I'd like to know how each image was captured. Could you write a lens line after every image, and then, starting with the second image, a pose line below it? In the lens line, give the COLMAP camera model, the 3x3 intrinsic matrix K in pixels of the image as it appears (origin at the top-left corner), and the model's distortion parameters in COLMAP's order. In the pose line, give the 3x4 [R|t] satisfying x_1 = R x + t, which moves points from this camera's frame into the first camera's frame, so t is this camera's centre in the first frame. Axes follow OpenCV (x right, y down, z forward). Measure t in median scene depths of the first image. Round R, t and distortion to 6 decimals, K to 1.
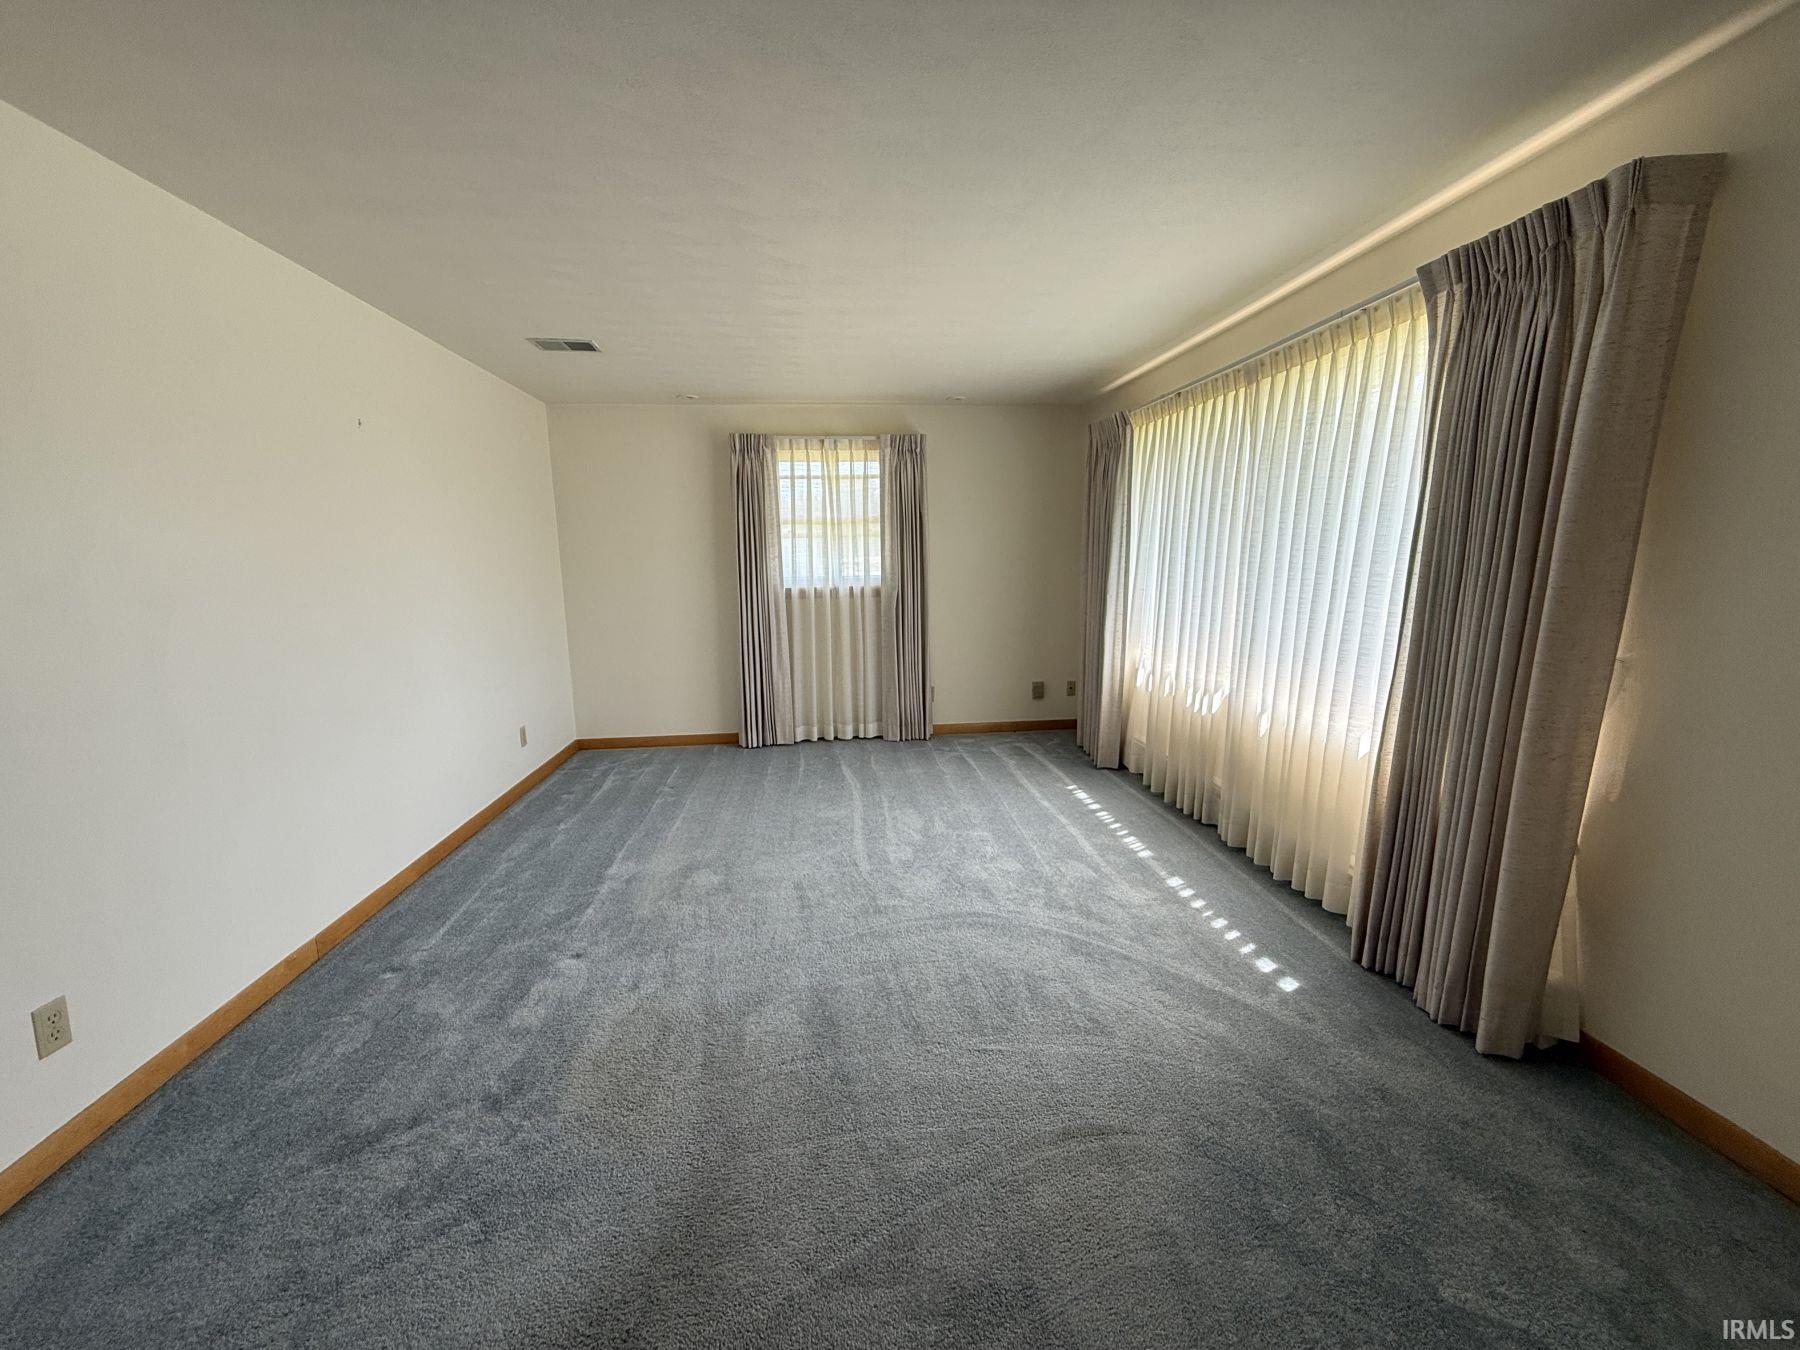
lens RADIAL K [[718.7, 0, 895.5], [0, 718.7, 676.4], [0, 0, 1]] dist [-0.001949, -0.000164]
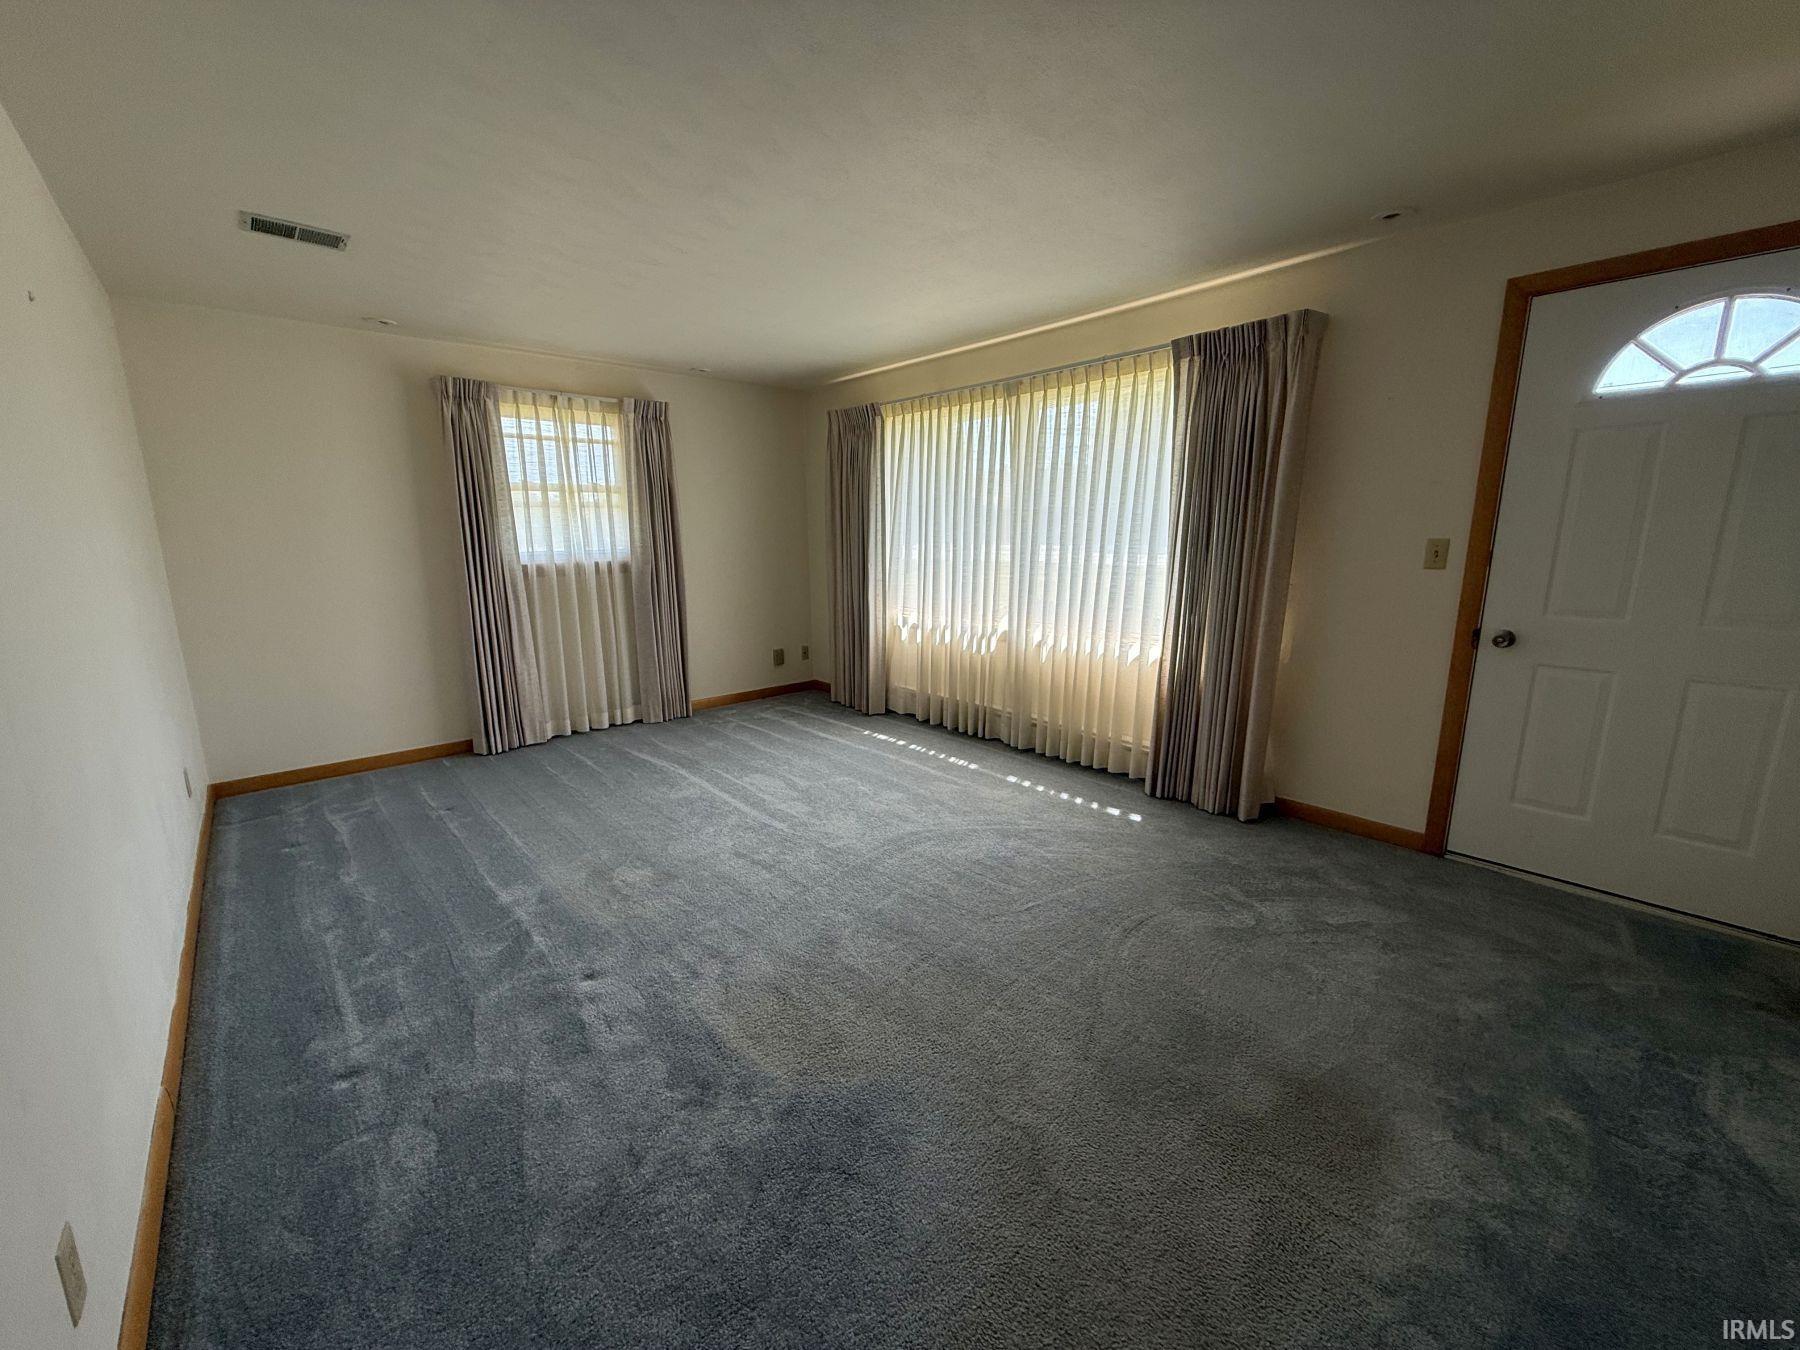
lens RADIAL K [[718.7, 0, 895.5], [0, 718.7, 676.4], [0, 0, 1]] dist [-0.001949, -0.000164]
pose [[0.812278, -0.107420, 0.573293, -0.324083], [0.093071, 0.994172, 0.054413, 0.006774], [-0.575797, 0.009158, 0.817541, 0.035121]]
